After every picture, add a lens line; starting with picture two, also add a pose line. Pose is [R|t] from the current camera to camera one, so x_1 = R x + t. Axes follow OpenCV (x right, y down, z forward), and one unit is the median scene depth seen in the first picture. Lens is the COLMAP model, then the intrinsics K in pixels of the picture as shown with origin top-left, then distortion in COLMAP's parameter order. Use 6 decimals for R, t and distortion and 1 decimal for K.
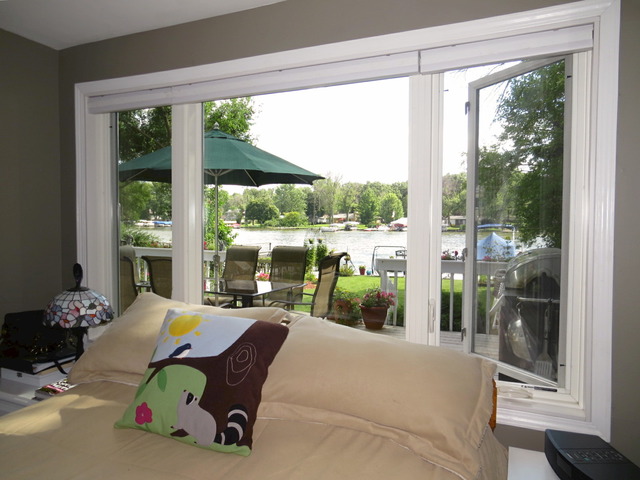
lens RADIAL K [[480.2, 0, 320.0], [0, 480.2, 240.0], [0, 0, 1]] dist [-0.010195, -0.013244]
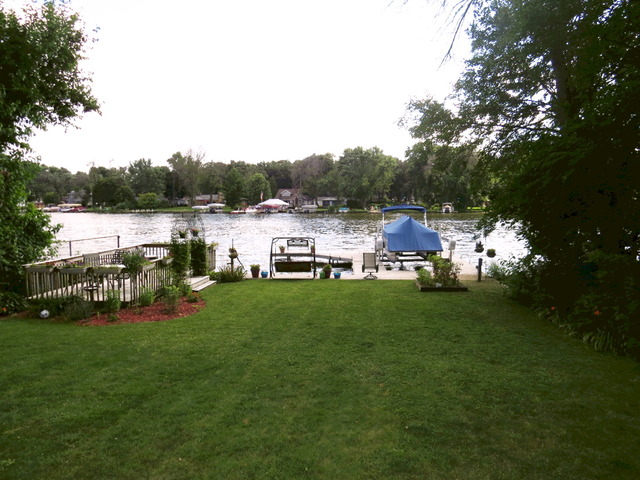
lens RADIAL K [[476.8, 0, 320.0], [0, 476.8, 240.0], [0, 0, 1]] dist [-0.009435, -0.000247]
pose [[0.959164, -0.027597, 0.281501, -0.003494], [0.016614, 0.999007, 0.041330, -0.002160], [-0.282362, -0.034966, 0.958670, 0.049491]]
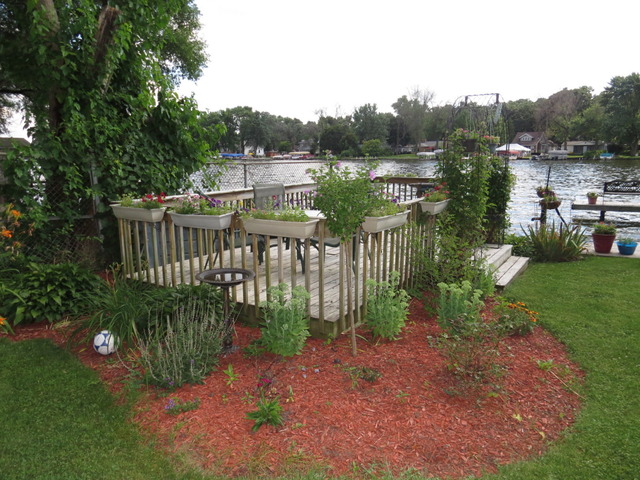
lens RADIAL K [[480.2, 0, 320.0], [0, 480.2, 240.0], [0, 0, 1]] dist [-0.010195, -0.013244]
pose [[0.986756, 0.015322, -0.161485, -0.008866], [0.006768, 0.990773, 0.135362, 0.003125], [0.162069, -0.134662, 0.977548, 0.113141]]
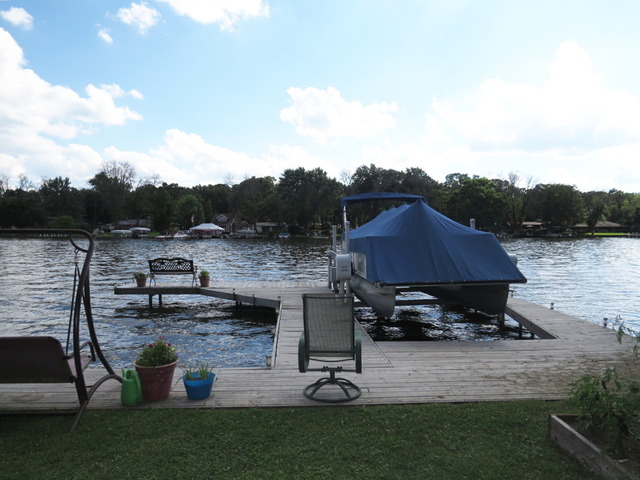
lens RADIAL K [[462.4, 0, 320.0], [0, 462.4, 240.0], [0, 0, 1]] dist [-0.006883, -0.000847]
pose [[0.917983, -0.005163, 0.396587, 0.030780], [0.014455, 0.999687, -0.020443, 0.003543], [-0.396357, 0.024499, 0.917770, 0.135870]]
